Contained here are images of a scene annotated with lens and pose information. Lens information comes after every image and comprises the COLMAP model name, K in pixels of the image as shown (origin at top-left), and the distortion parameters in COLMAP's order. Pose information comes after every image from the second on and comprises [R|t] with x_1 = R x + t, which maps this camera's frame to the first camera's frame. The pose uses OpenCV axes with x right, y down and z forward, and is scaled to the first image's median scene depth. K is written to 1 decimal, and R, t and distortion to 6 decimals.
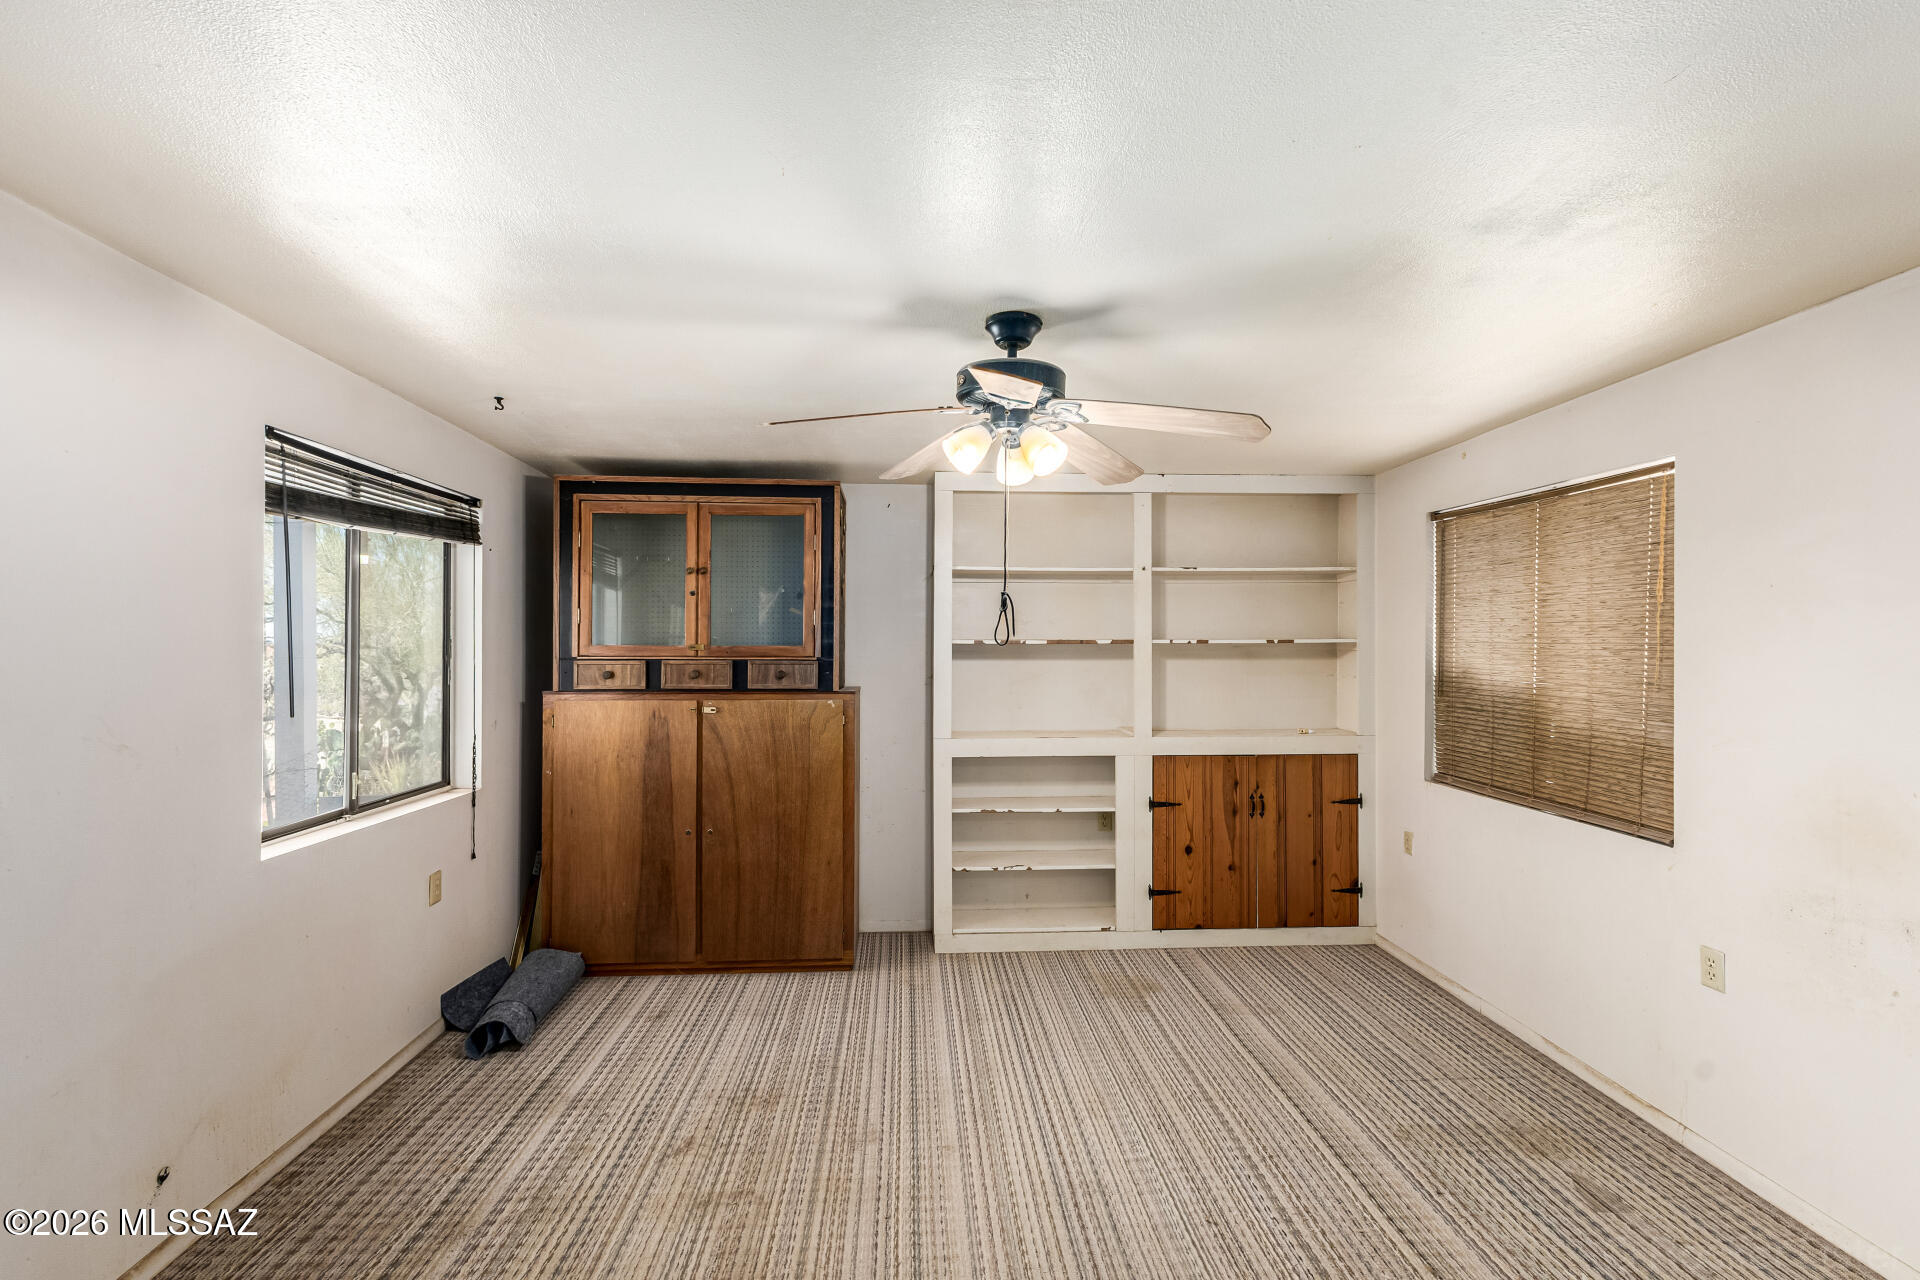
lens RADIAL K [[832.5, 0, 961.7], [0, 832.5, 644.8], [0, 0, 1]] dist [0.021883, 0.000289]
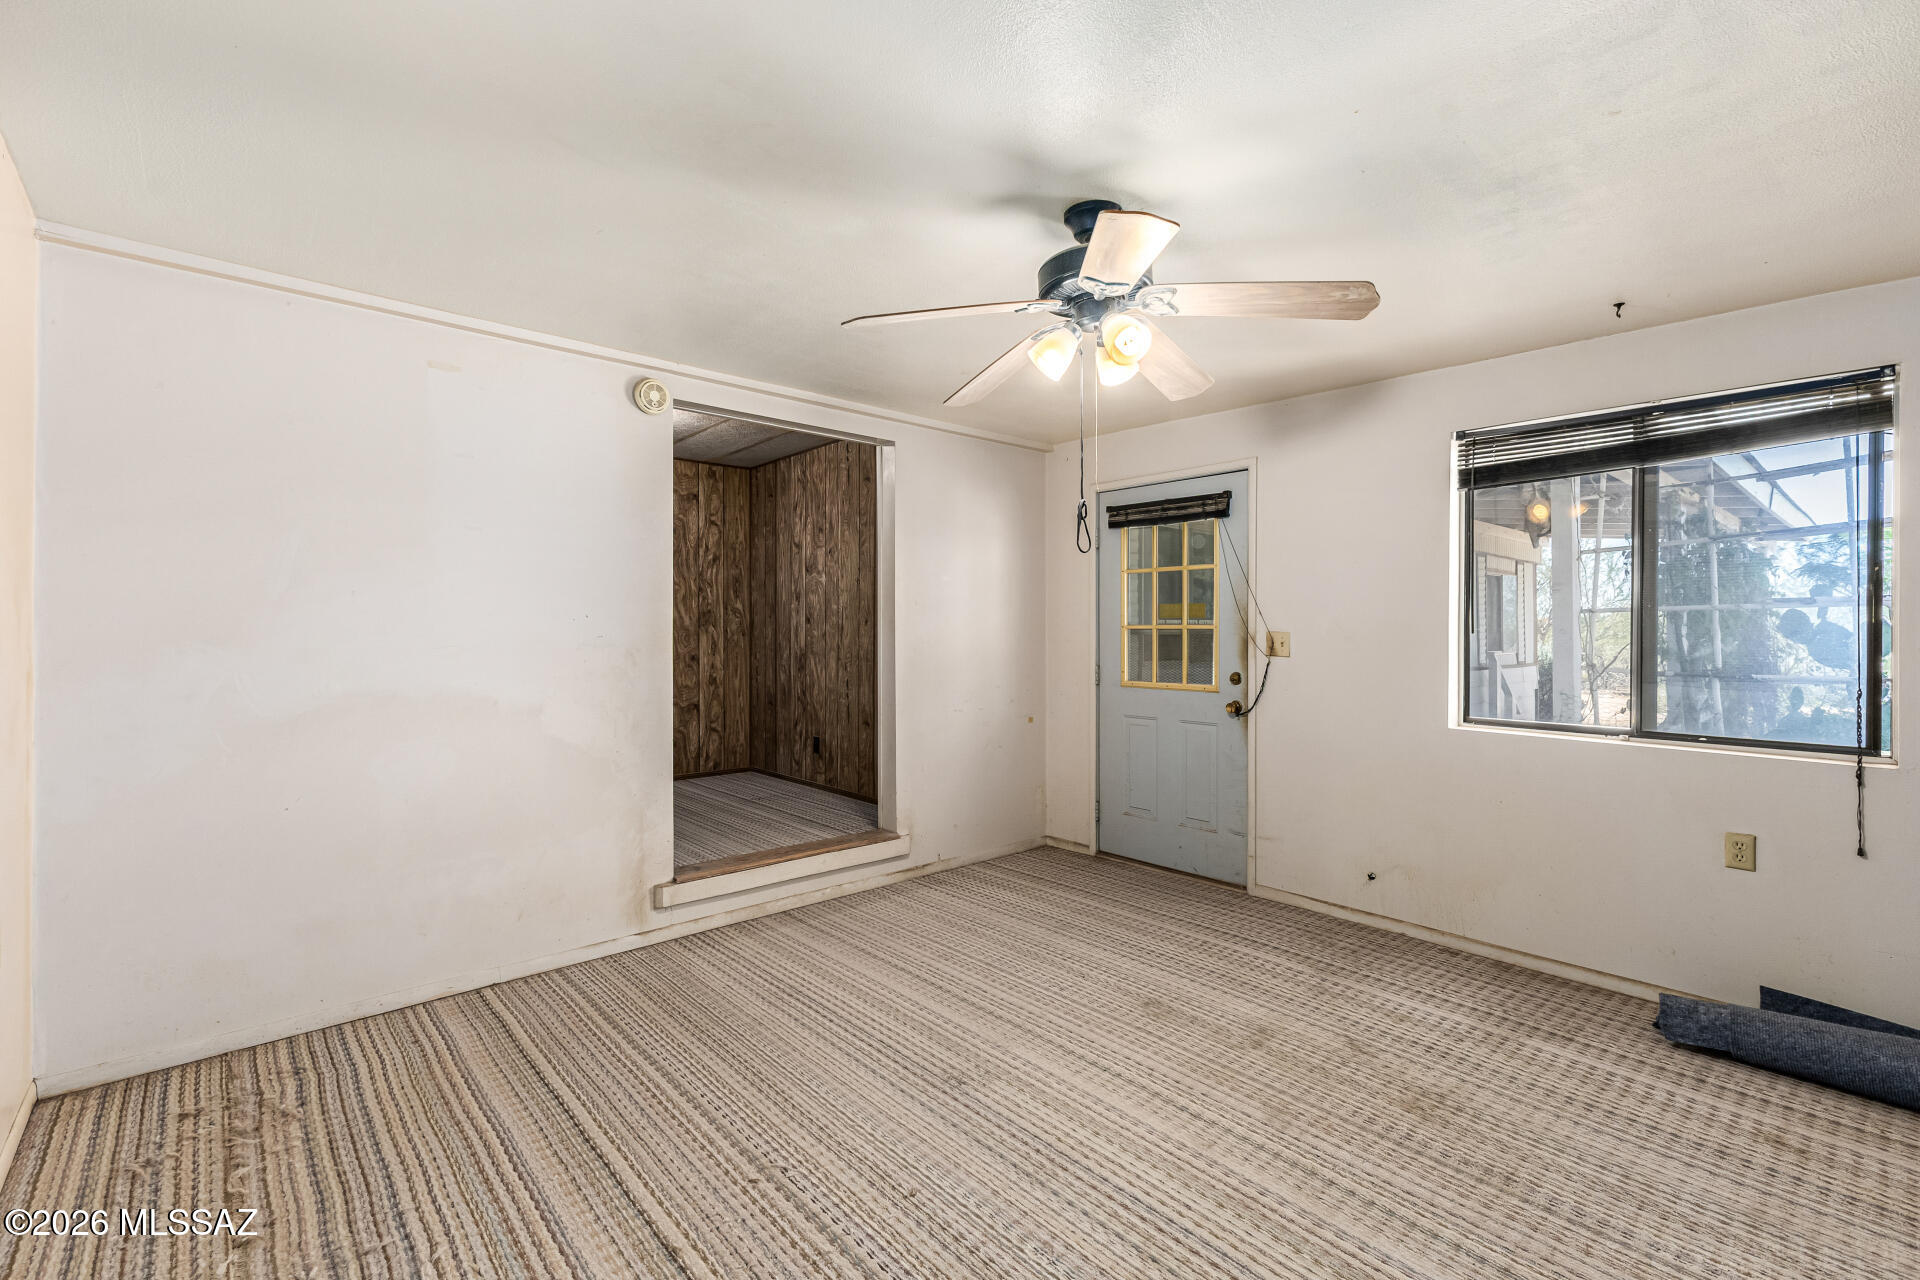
lens RADIAL K [[832.5, 0, 968.8], [0, 832.5, 643.6], [0, 0, 1]] dist [0.021883, 0.000289]
pose [[-0.777760, 0.004257, -0.628547, 0.447544], [-0.006379, 0.999872, 0.014666, 0.053391], [0.628529, 0.015416, -0.777633, 0.960676]]
